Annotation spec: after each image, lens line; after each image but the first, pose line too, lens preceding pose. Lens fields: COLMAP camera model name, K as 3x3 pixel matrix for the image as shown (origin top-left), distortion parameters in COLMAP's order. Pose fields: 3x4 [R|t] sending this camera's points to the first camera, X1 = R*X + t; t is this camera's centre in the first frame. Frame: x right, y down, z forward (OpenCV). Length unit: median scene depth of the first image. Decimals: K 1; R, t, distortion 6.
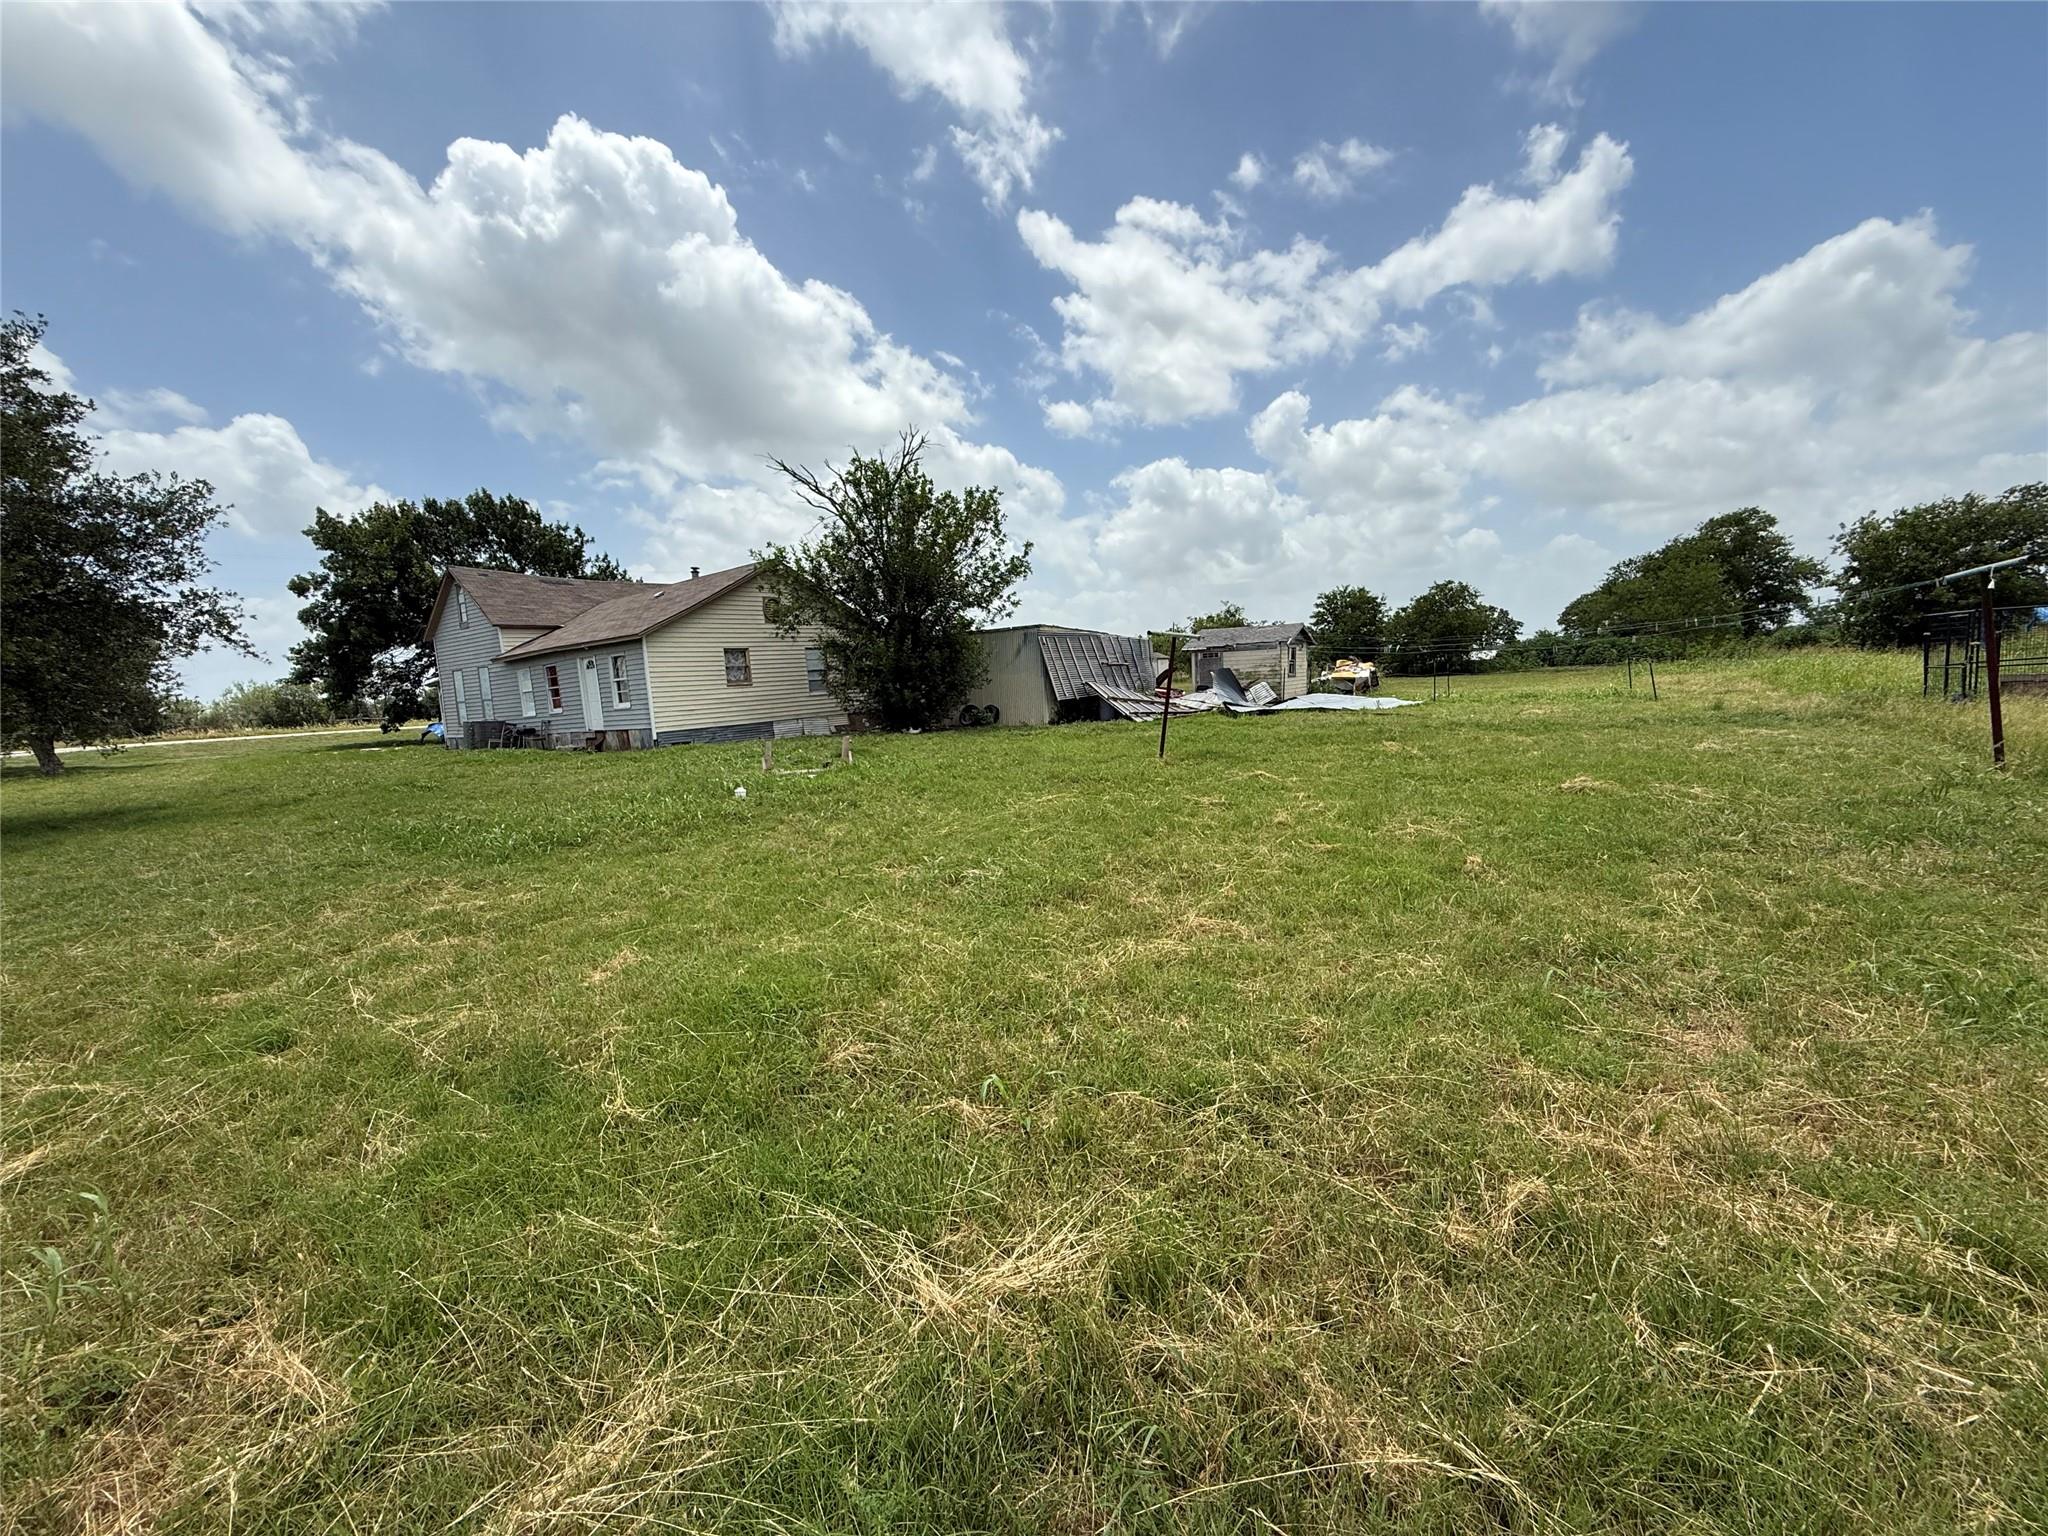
lens RADIAL K [[809.5, 0, 1014.0], [0, 809.5, 769.2], [0, 0, 1]] dist [-0.023499, 0.007599]
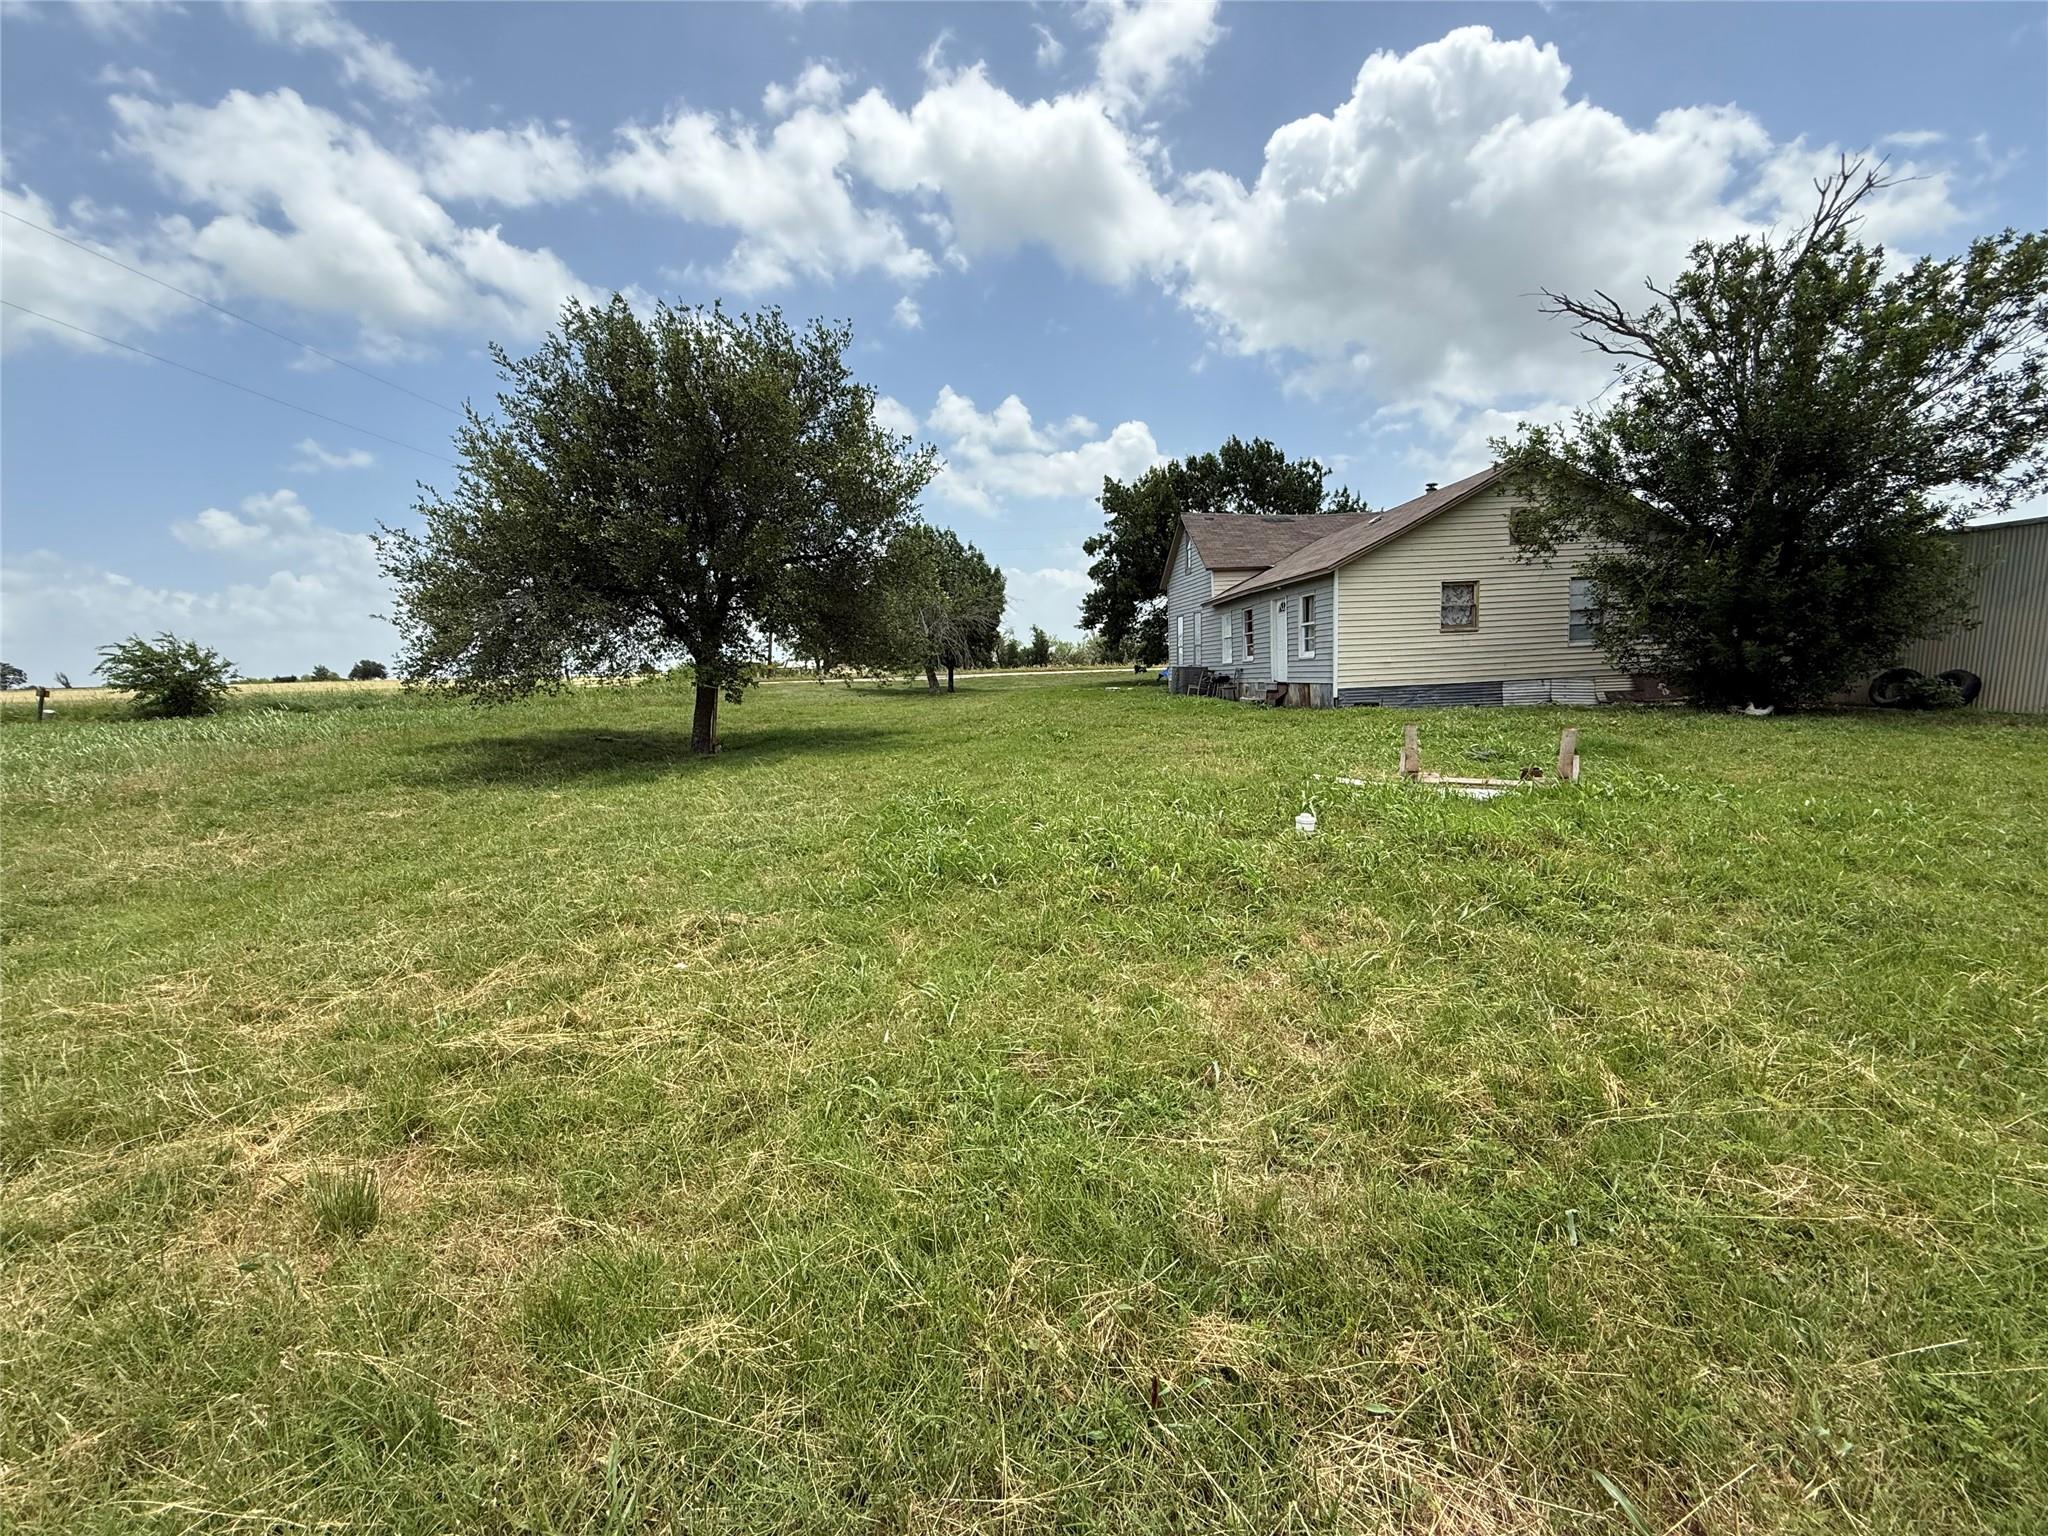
lens RADIAL K [[809.5, 0, 1014.0], [0, 809.5, 769.2], [0, 0, 1]] dist [-0.023499, 0.007599]
pose [[0.646335, 0.128223, -0.752203, -0.030428], [-0.079002, 0.991727, 0.101170, -0.020368], [0.758953, -0.005964, 0.651118, 0.204567]]
